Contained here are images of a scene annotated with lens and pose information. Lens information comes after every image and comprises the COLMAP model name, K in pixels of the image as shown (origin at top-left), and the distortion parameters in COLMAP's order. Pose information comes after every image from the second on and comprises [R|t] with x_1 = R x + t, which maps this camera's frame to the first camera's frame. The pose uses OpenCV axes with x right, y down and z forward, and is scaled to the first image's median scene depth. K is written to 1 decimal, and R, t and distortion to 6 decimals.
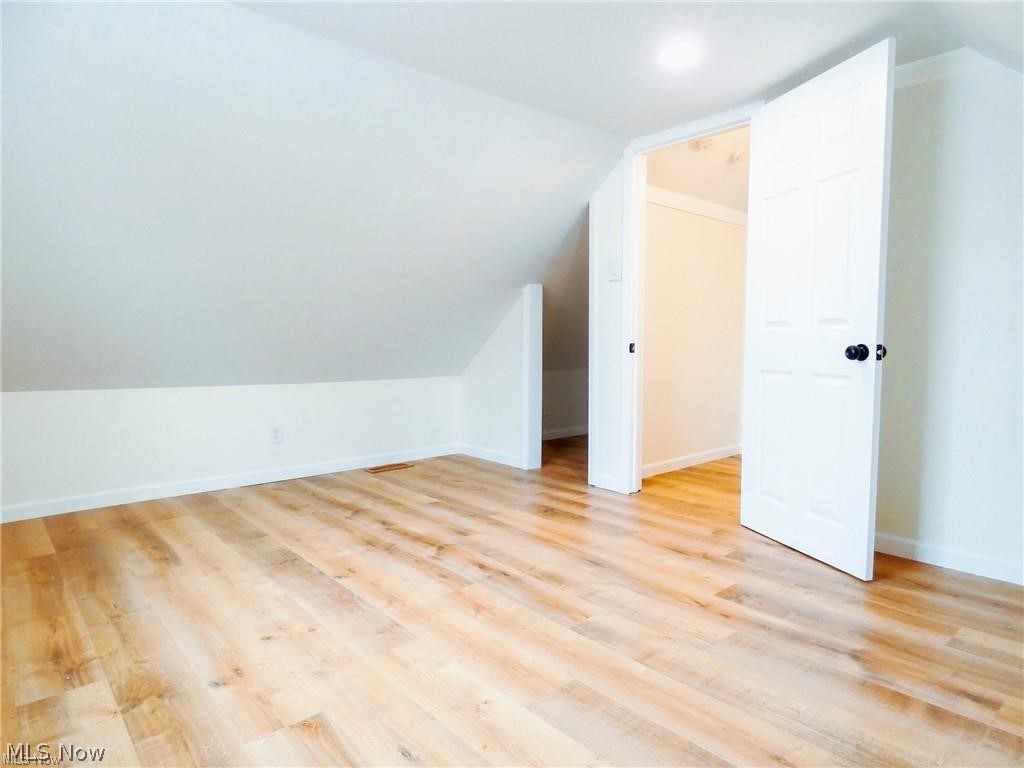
lens RADIAL K [[614.4, 0, 512.0], [0, 614.4, 384.0], [0, 0, 1]] dist [-0.007133, -0.002603]
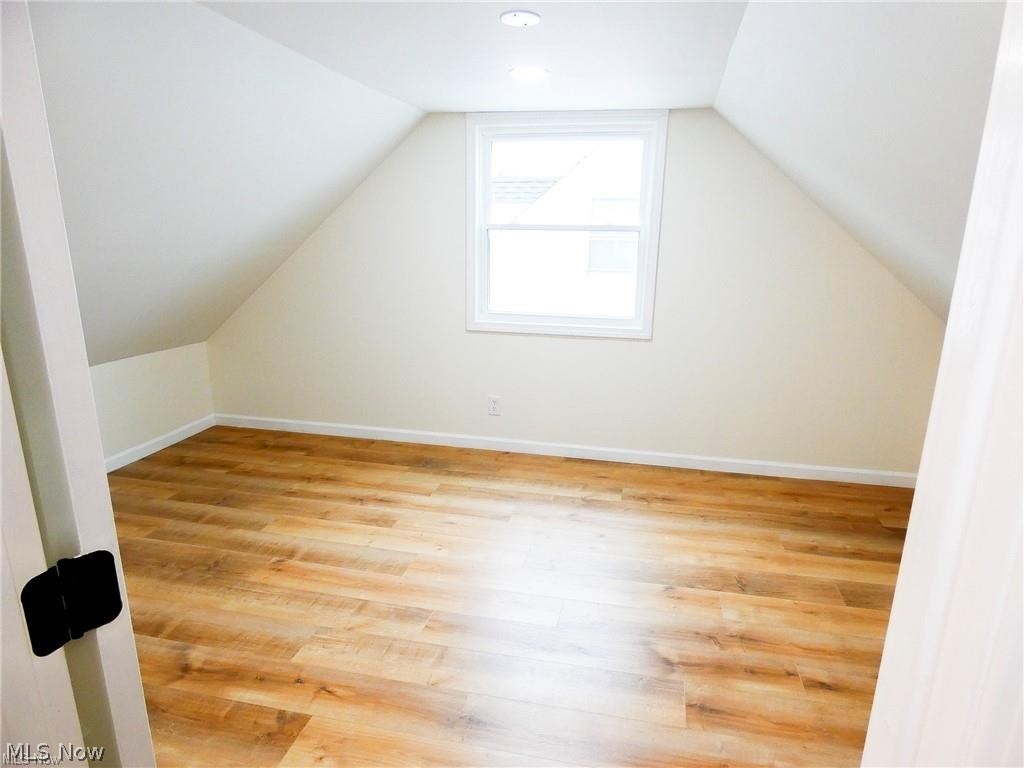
lens RADIAL K [[614.4, 0, 512.0], [0, 614.4, 384.0], [0, 0, 1]] dist [-0.007133, -0.002603]
pose [[-0.812908, 0.135536, -0.566402, 0.578691], [-0.052790, 0.951391, 0.303426, -0.383887], [0.579995, 0.276558, -0.766238, 1.865902]]
